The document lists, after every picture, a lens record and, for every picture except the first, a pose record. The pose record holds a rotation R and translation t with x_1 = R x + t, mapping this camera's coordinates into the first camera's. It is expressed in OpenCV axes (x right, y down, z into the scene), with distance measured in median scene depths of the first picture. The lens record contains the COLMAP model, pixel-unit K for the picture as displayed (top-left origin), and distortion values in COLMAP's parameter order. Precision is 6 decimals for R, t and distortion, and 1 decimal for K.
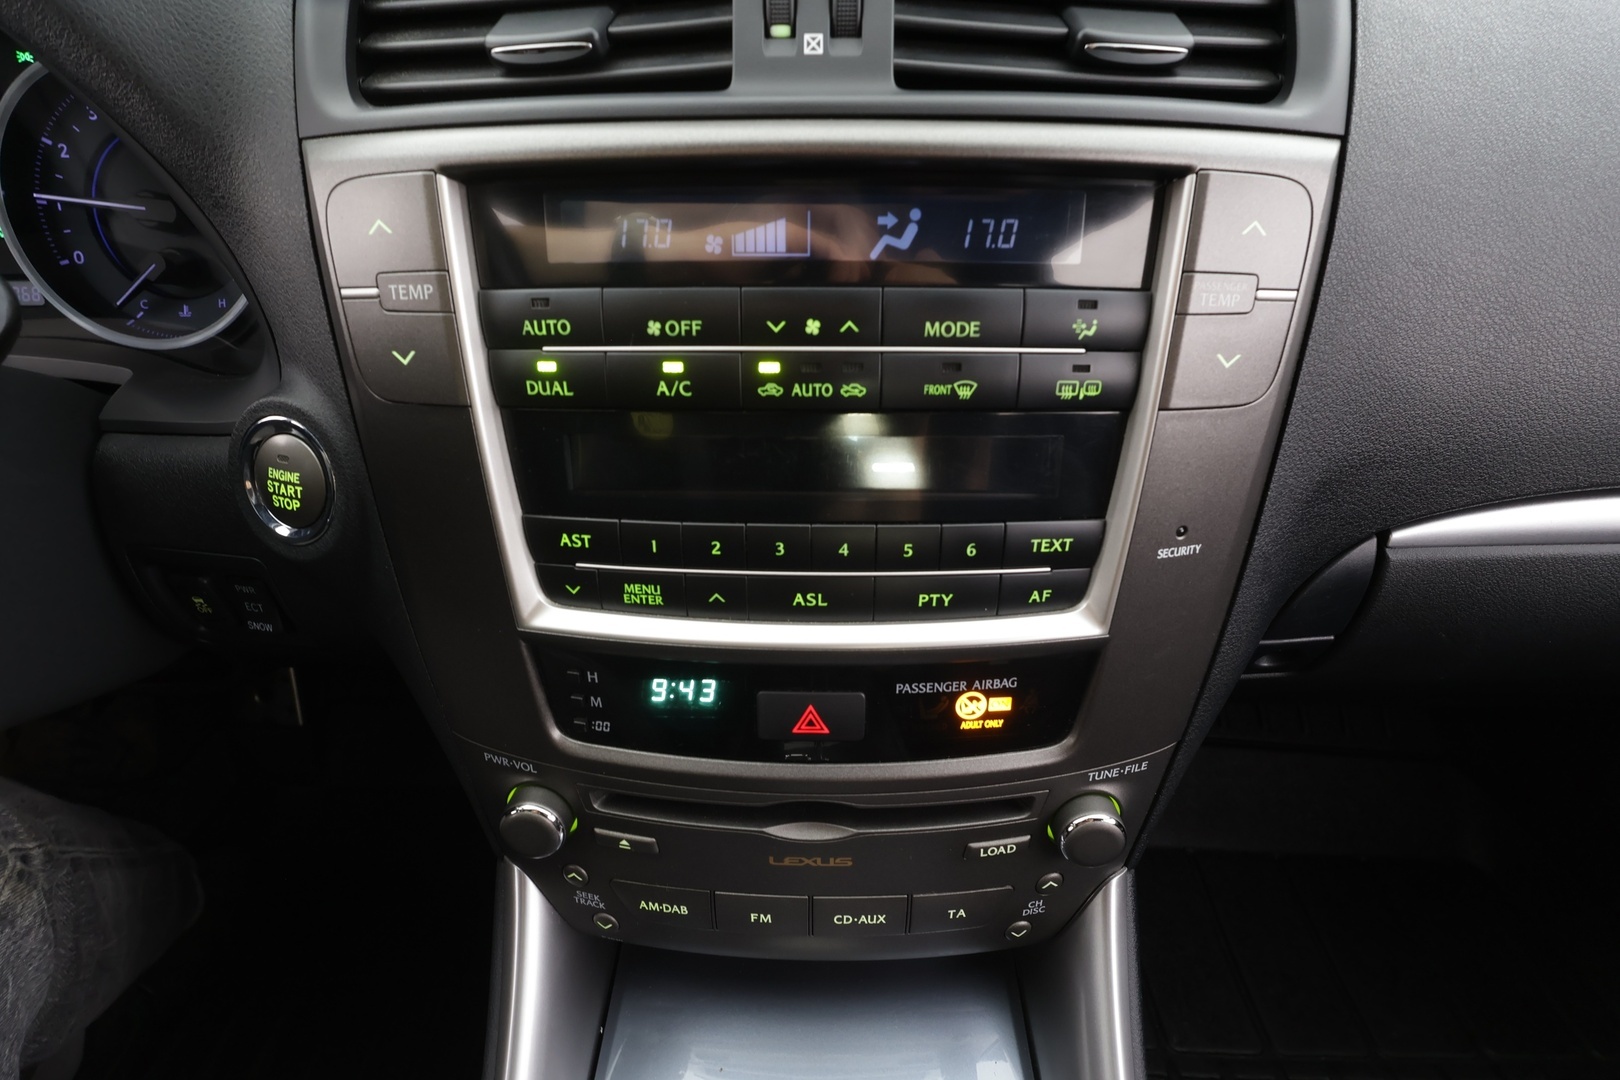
lens RADIAL K [[699.0, 0, 810.0], [0, 699.0, 540.0], [0, 0, 1]] dist [0.009887, 0.000063]
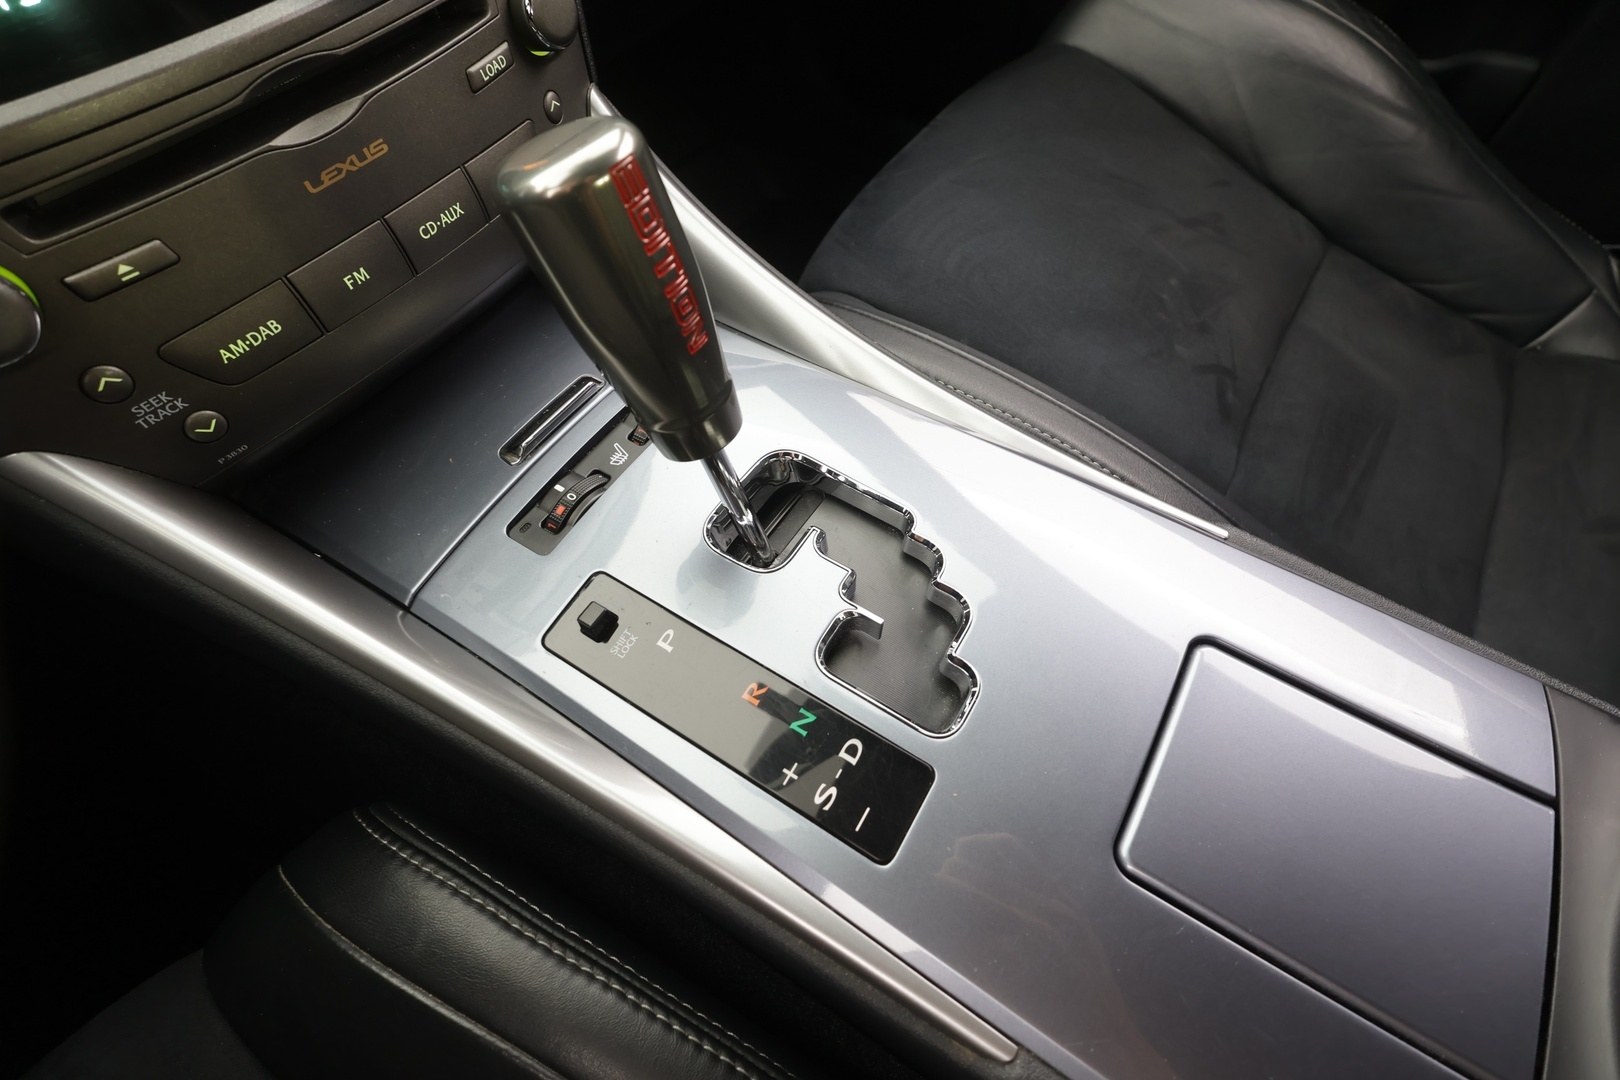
lens RADIAL K [[745.2, 0, 810.0], [0, 745.2, 540.0], [0, 0, 1]] dist [-0.002500, -0.000020]
pose [[0.513846, -0.710315, 0.481056, -0.498838], [0.473762, 0.702442, 0.531154, 0.589197], [-0.715201, -0.045026, 0.697467, -0.079469]]
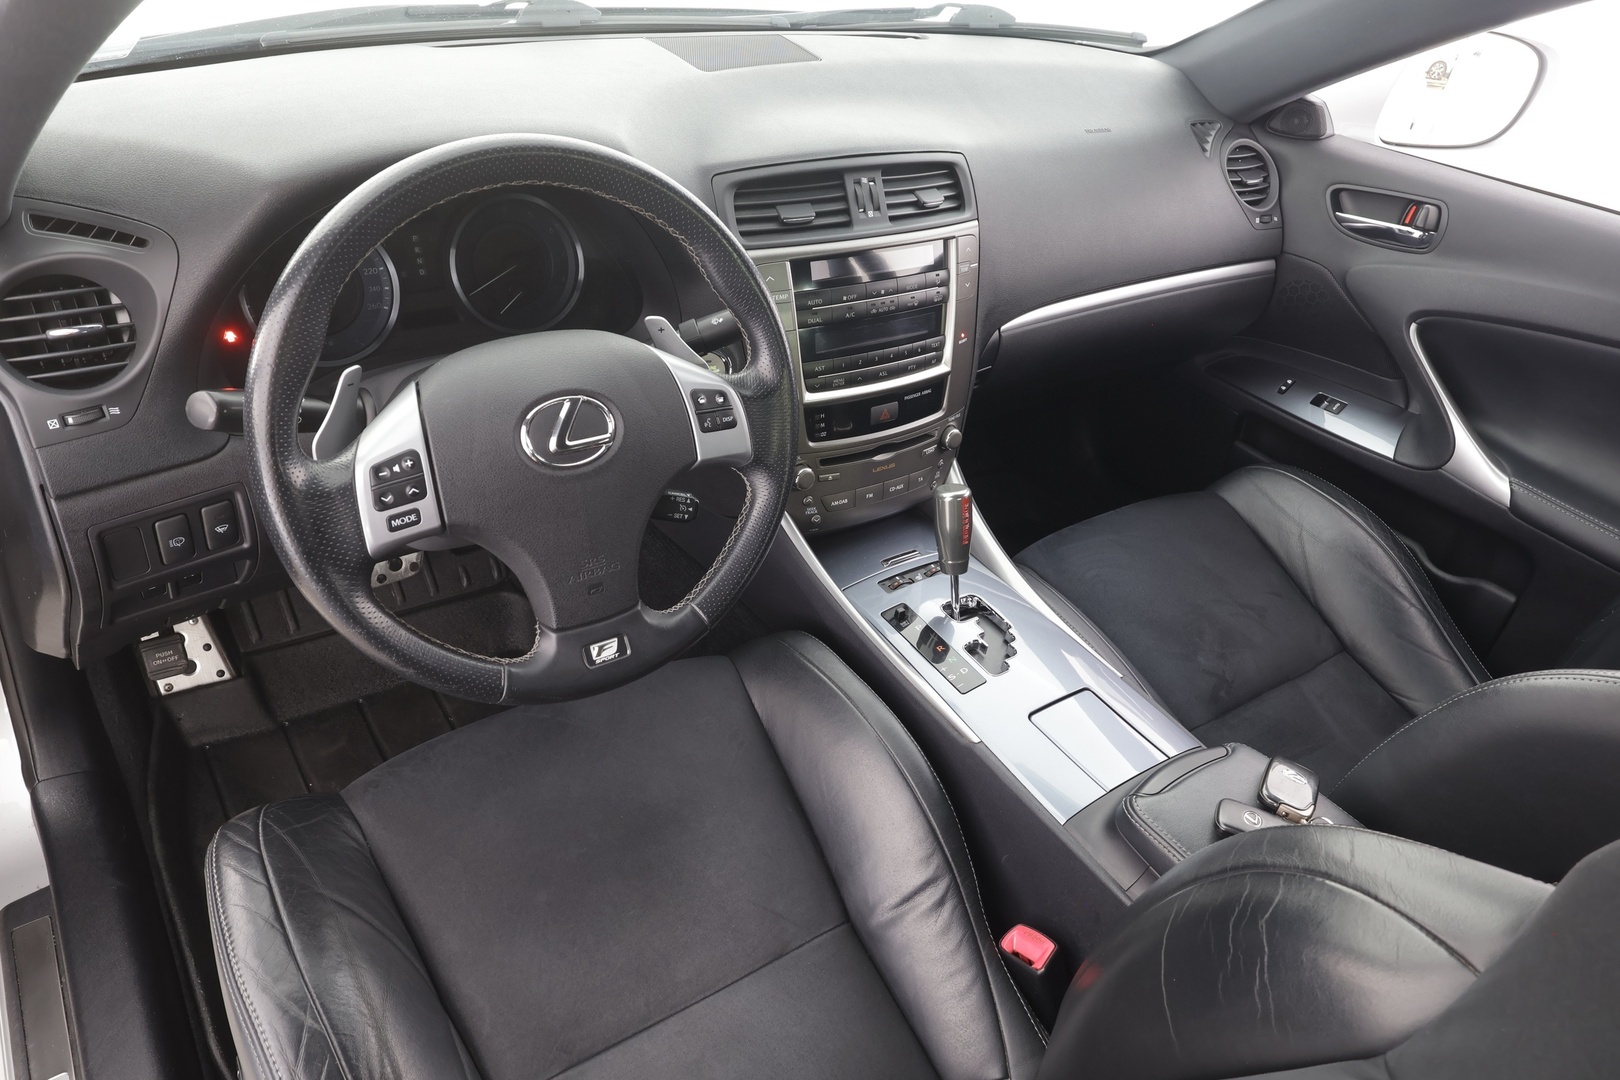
lens RADIAL K [[1081.0, 0, 810.0], [0, 1081.0, 540.0], [0, 0, 1]] dist [0.044719, -0.000251]
pose [[0.805648, -0.256154, 0.534150, -2.878538], [0.213569, 0.966636, 0.141431, 0.043723], [-0.552557, 0.000134, 0.833475, -2.736950]]
